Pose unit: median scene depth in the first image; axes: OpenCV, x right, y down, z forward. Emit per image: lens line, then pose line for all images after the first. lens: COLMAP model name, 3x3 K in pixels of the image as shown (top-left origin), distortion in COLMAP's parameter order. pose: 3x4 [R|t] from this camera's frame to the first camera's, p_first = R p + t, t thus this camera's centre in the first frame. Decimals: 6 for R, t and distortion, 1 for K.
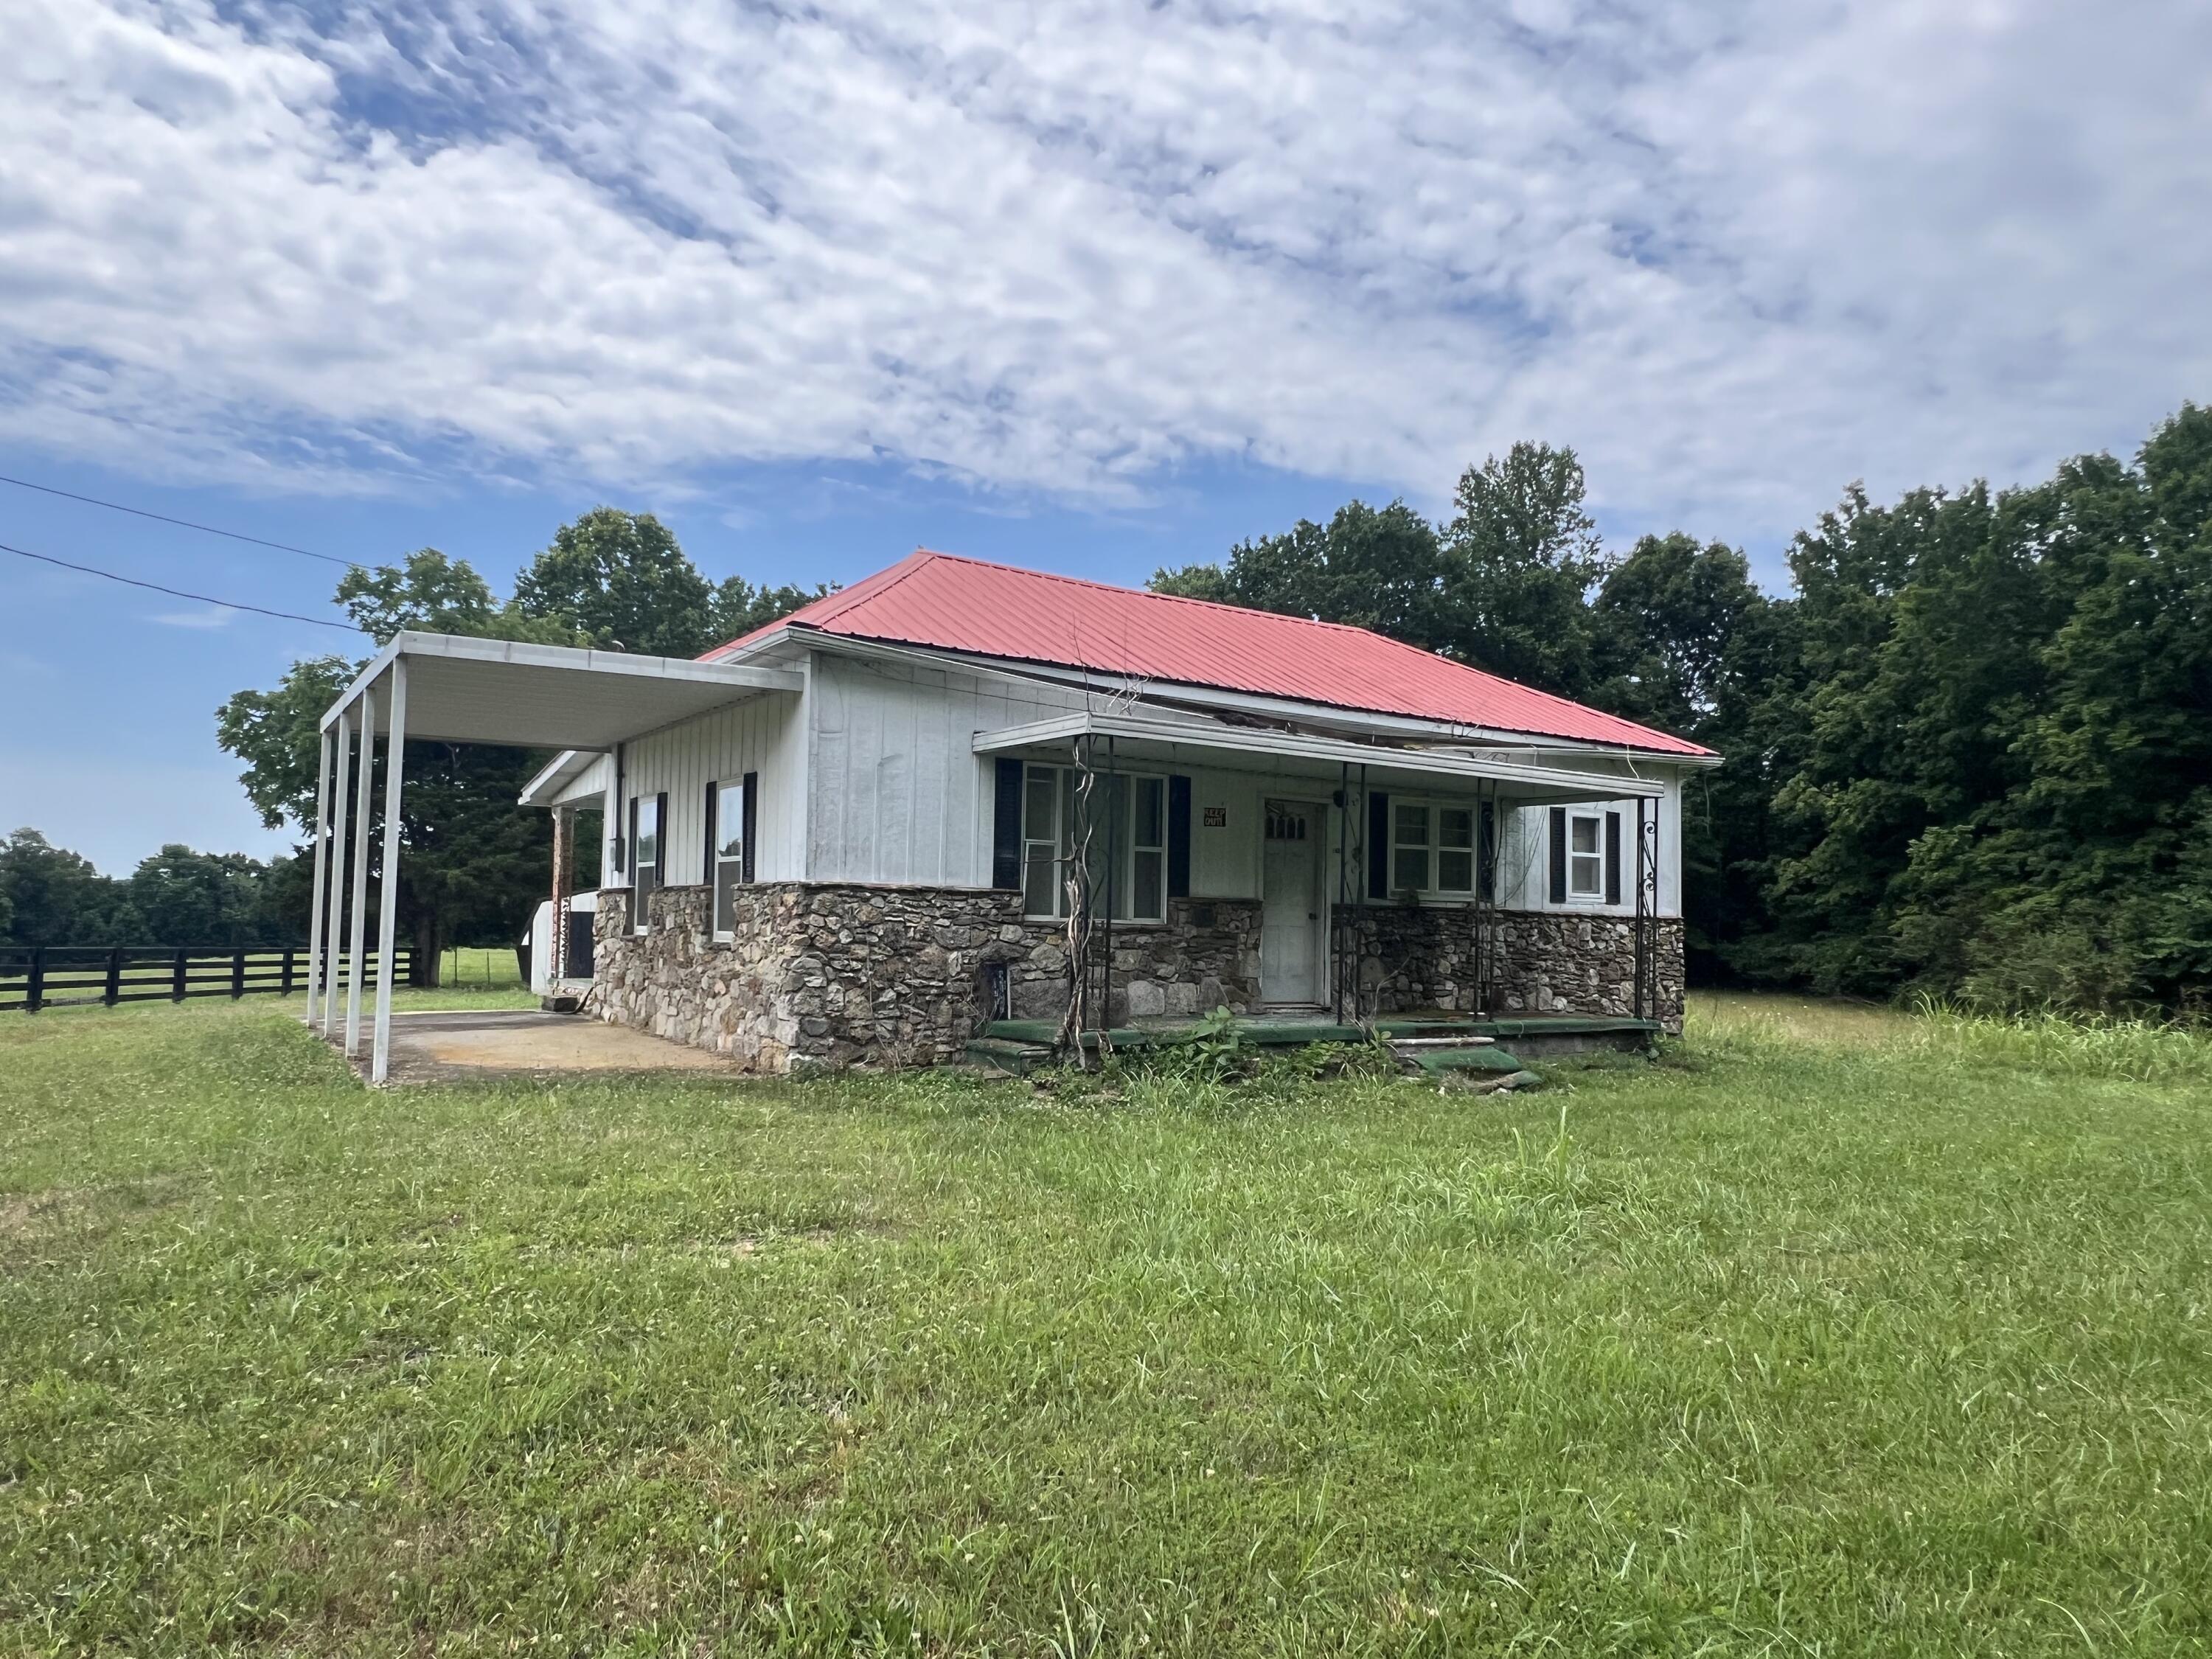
lens RADIAL K [[1420.5, 0, 1106.0], [0, 1420.5, 829.5], [0, 0, 1]] dist [-0.000910, -0.002559]
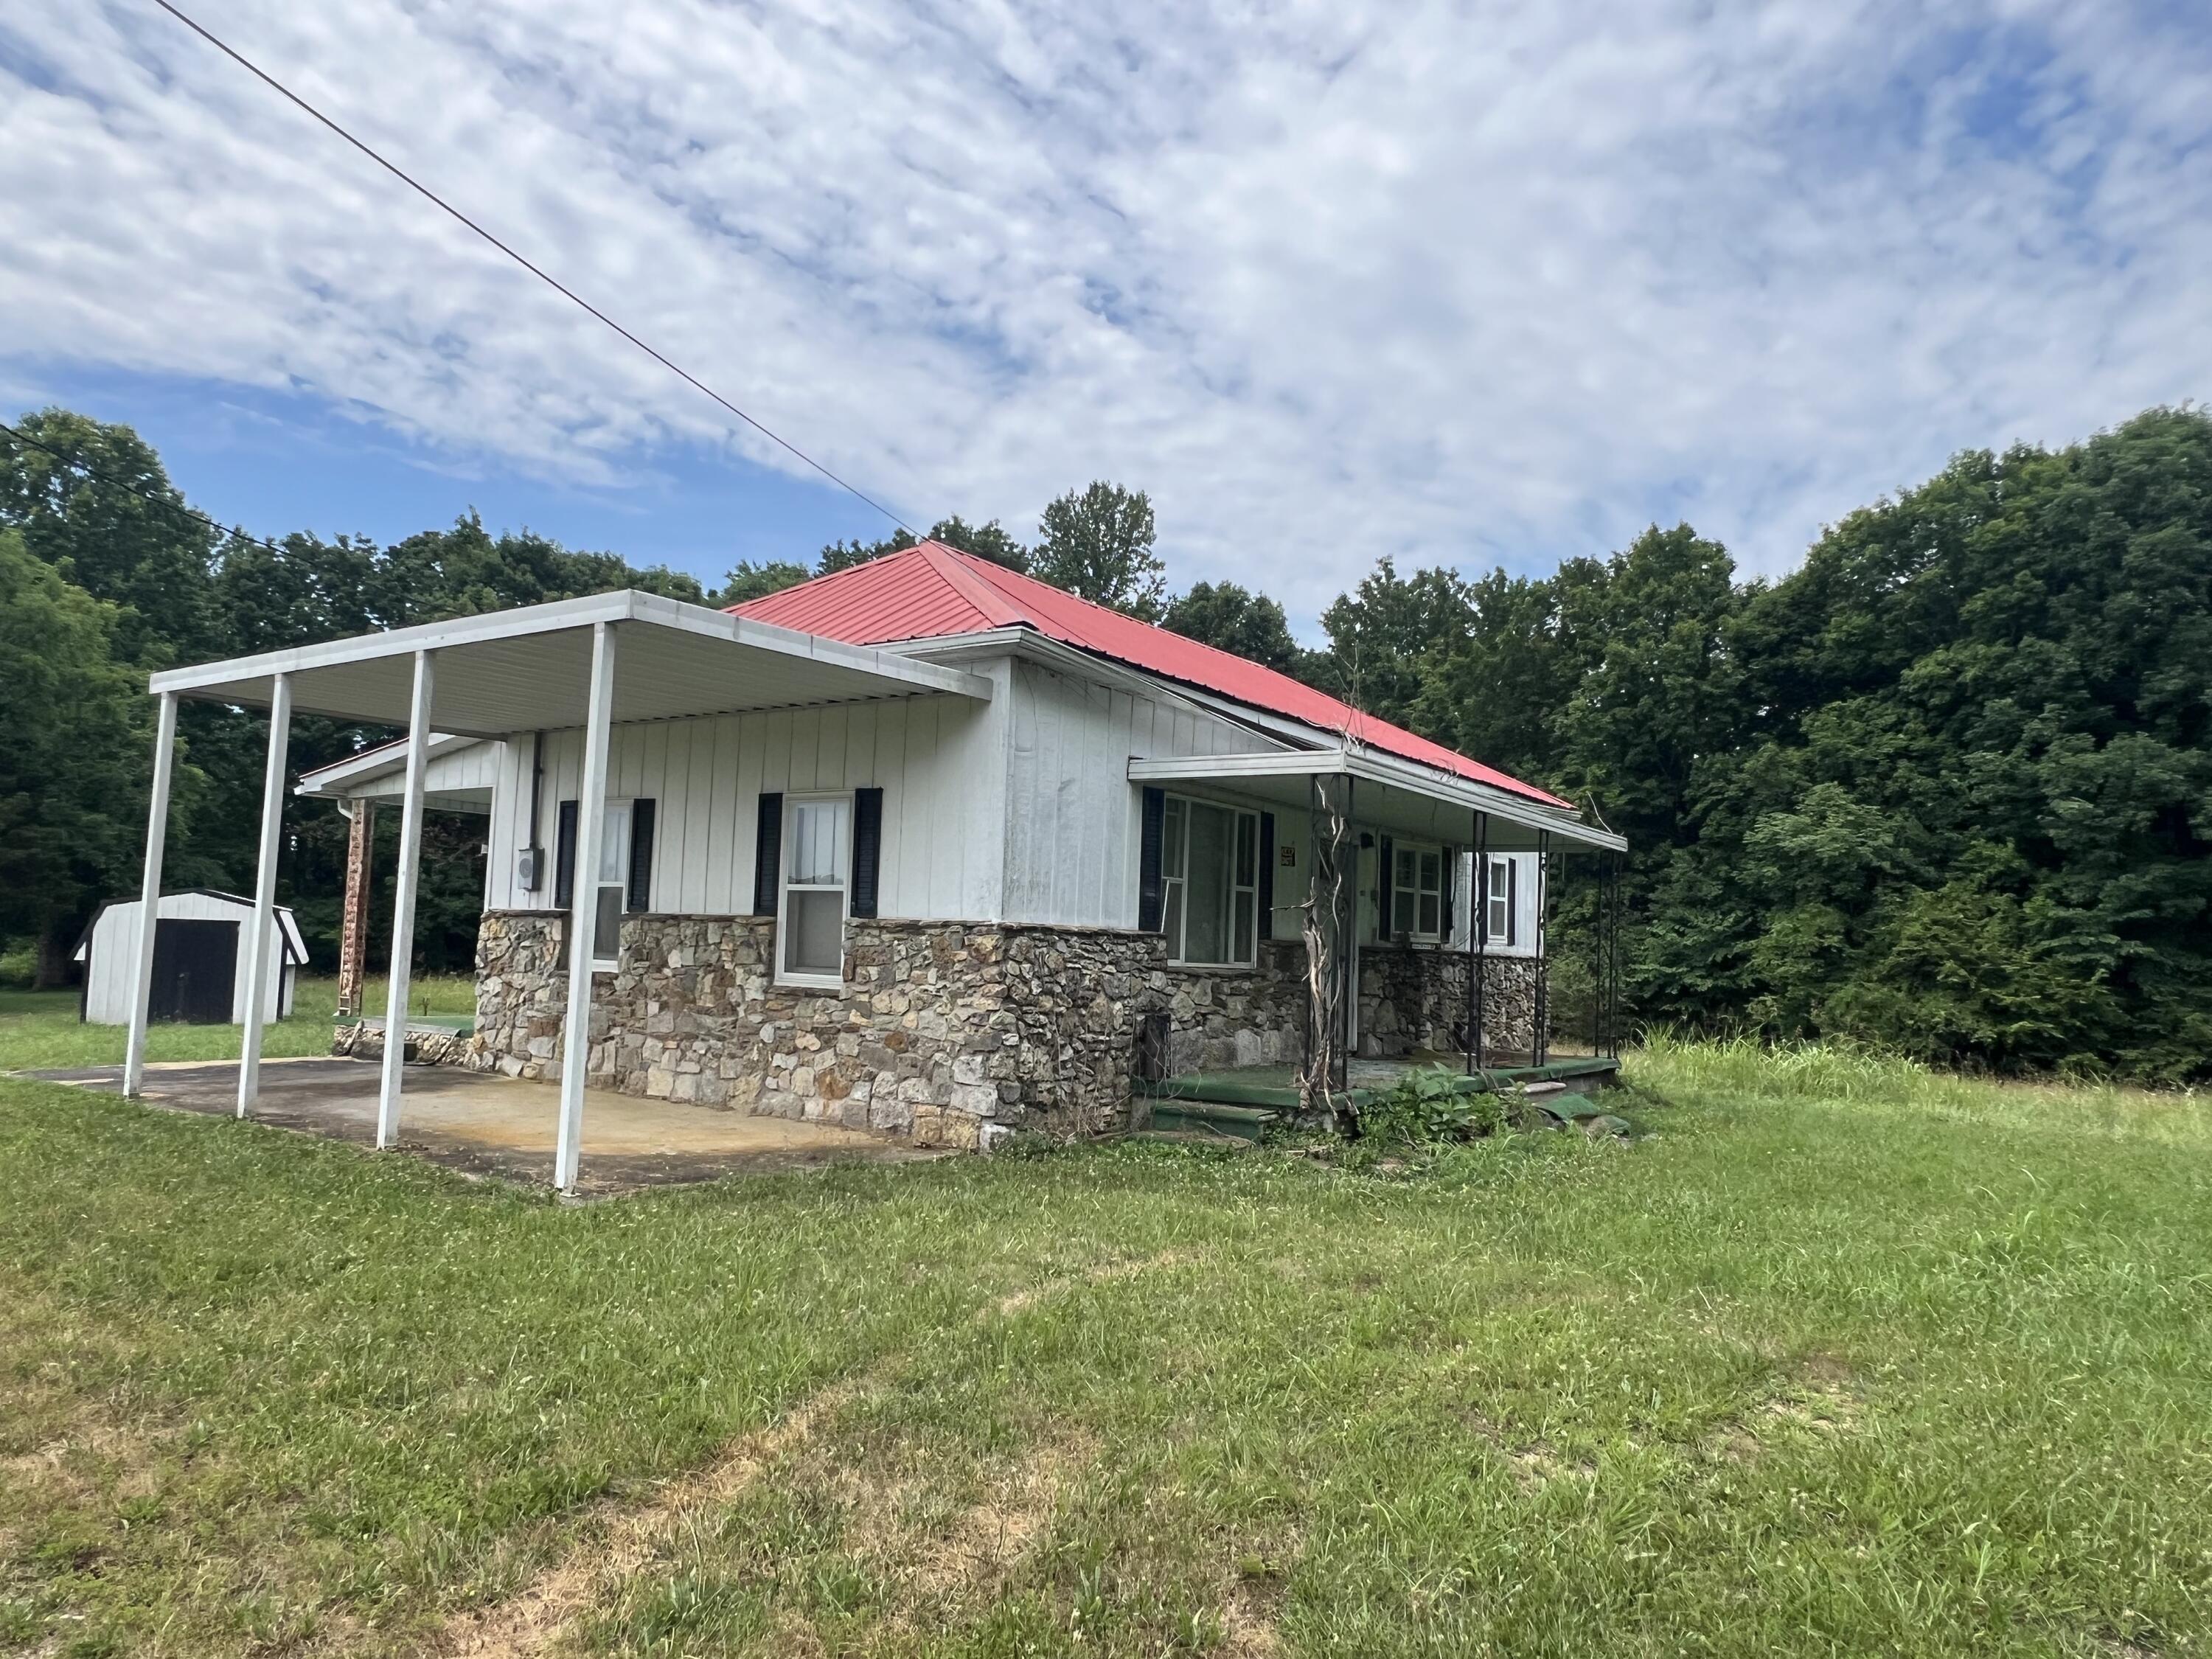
lens RADIAL K [[1417.9, 0, 1106.0], [0, 1417.9, 829.5], [0, 0, 1]] dist [0.006153, -0.004596]
pose [[0.929792, 0.044078, 0.365437, -0.353615], [-0.042126, 0.999024, -0.013318, -0.008309], [-0.365668, -0.003011, 0.930741, 0.134624]]
